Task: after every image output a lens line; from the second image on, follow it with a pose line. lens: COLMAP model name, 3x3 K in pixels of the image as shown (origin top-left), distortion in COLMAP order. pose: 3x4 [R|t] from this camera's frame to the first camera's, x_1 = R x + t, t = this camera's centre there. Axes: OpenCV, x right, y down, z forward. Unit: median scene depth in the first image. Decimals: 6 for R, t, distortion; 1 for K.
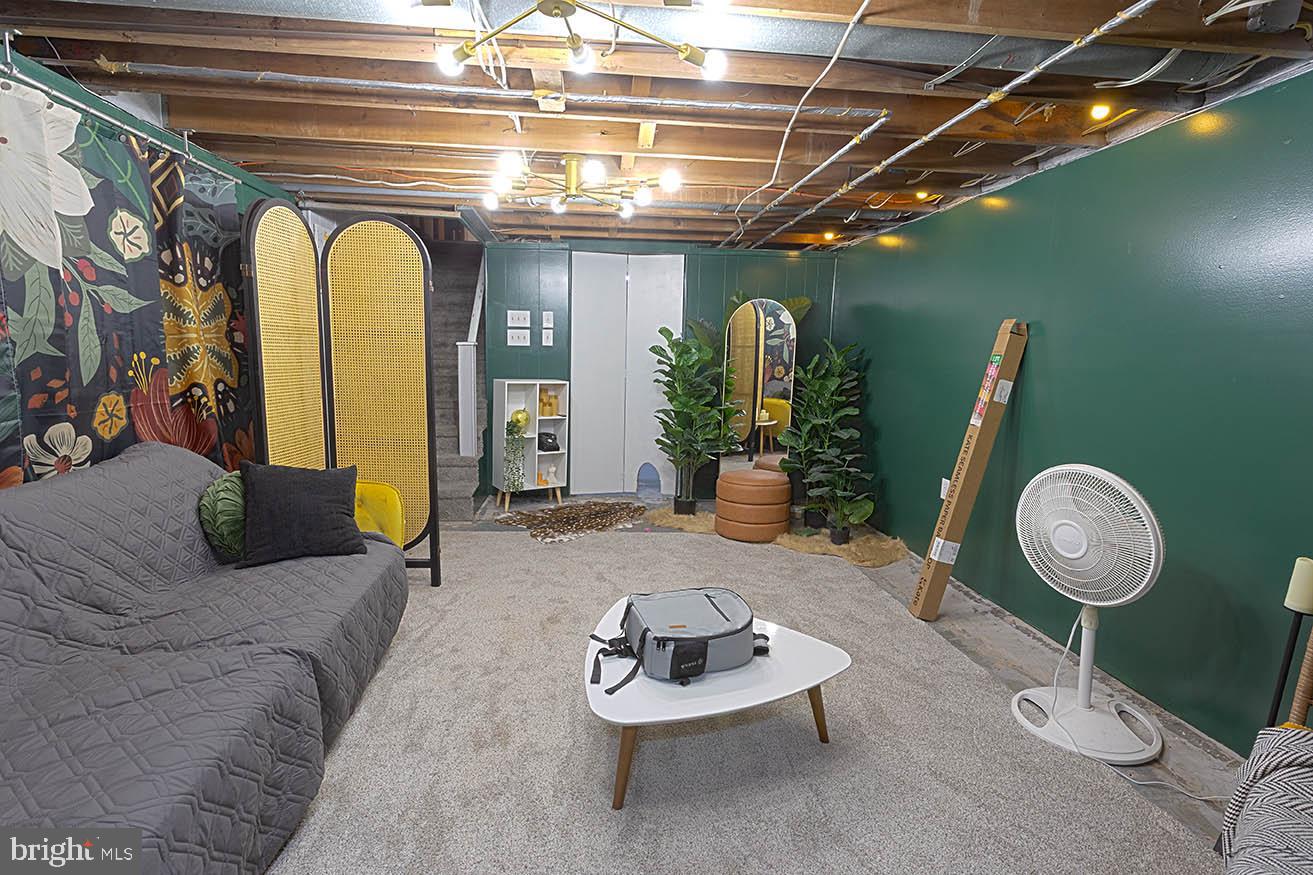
lens RADIAL K [[661.0, 0, 654.4], [0, 661.0, 439.0], [0, 0, 1]] dist [-0.007116, 0.001345]
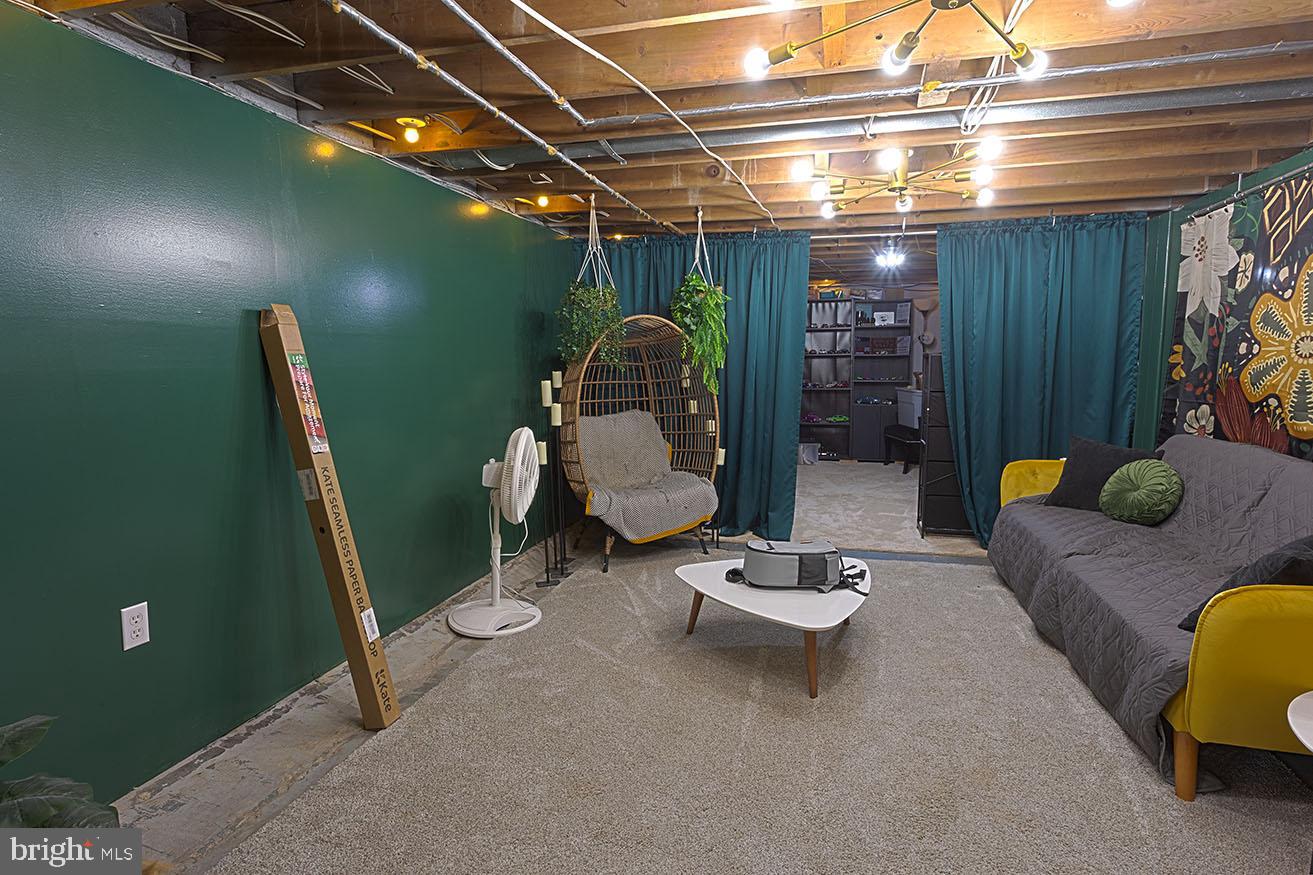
lens RADIAL K [[661.0, 0, 658.3], [0, 661.0, 435.2], [0, 0, 1]] dist [-0.007116, 0.001345]
pose [[-0.929238, -0.060010, 0.364576, -0.169161], [0.033044, 0.969271, 0.243768, -0.299169], [-0.368001, 0.238565, -0.898700, 2.240732]]
